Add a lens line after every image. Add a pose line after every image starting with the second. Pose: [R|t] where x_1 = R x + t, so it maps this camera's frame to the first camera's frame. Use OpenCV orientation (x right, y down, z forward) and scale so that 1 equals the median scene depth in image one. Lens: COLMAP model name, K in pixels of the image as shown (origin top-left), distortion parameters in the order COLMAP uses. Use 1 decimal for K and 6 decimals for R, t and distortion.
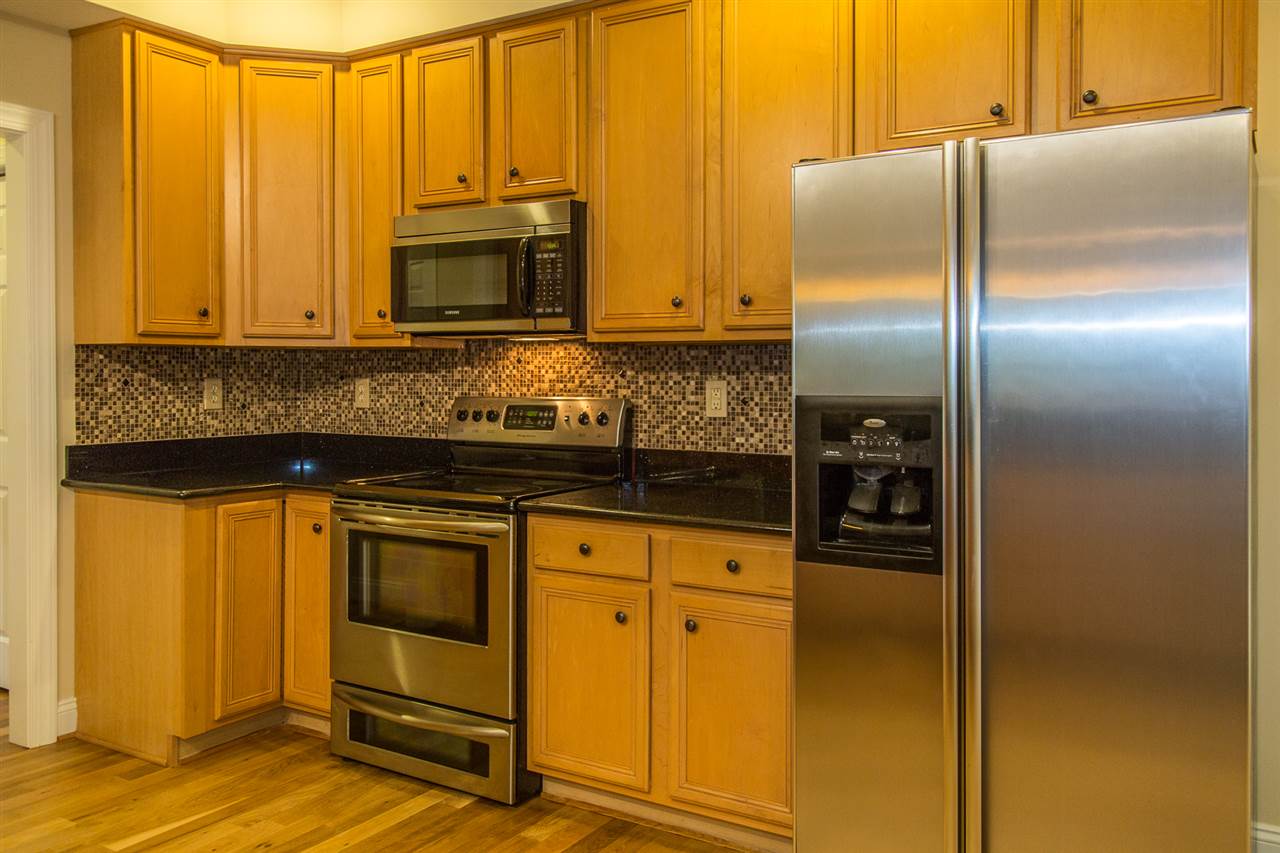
lens RADIAL K [[1015.3, 0, 652.5], [0, 1015.3, 395.5], [0, 0, 1]] dist [0.000218, 0.007442]
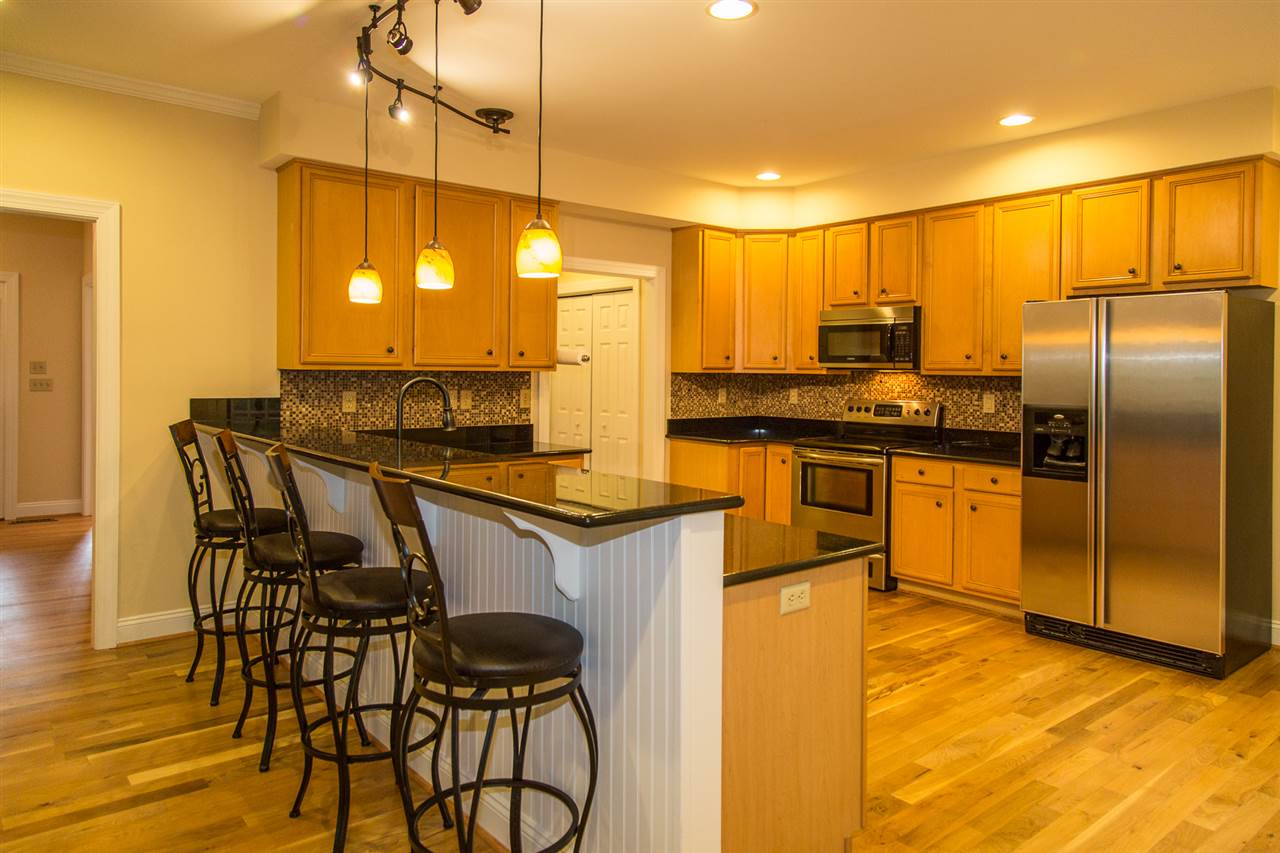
lens RADIAL K [[853.6, 0, 648.9], [0, 853.6, 384.3], [0, 0, 1]] dist [0.021427, -0.003682]
pose [[0.945096, 0.011658, -0.326584, -0.018346], [-0.013888, 0.999893, -0.004496, -0.017220], [0.326497, 0.008785, 0.945157, -0.782405]]
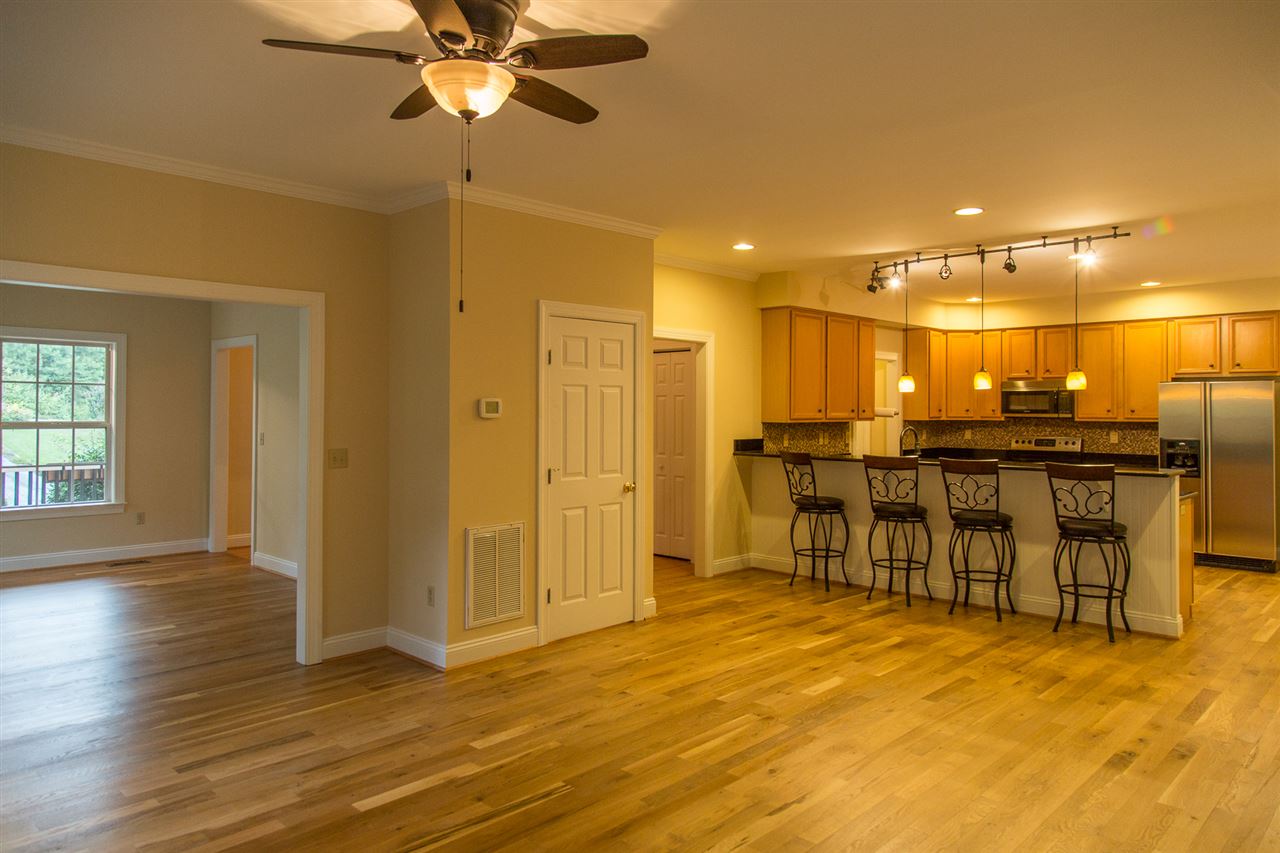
lens RADIAL K [[853.6, 0, 643.4], [0, 853.6, 421.0], [0, 0, 1]] dist [0.021427, -0.003682]
pose [[0.976511, 0.002749, -0.215450, -0.845346], [-0.004222, 0.999971, -0.006377, -0.026915], [0.215427, 0.007137, 0.976494, -2.108566]]
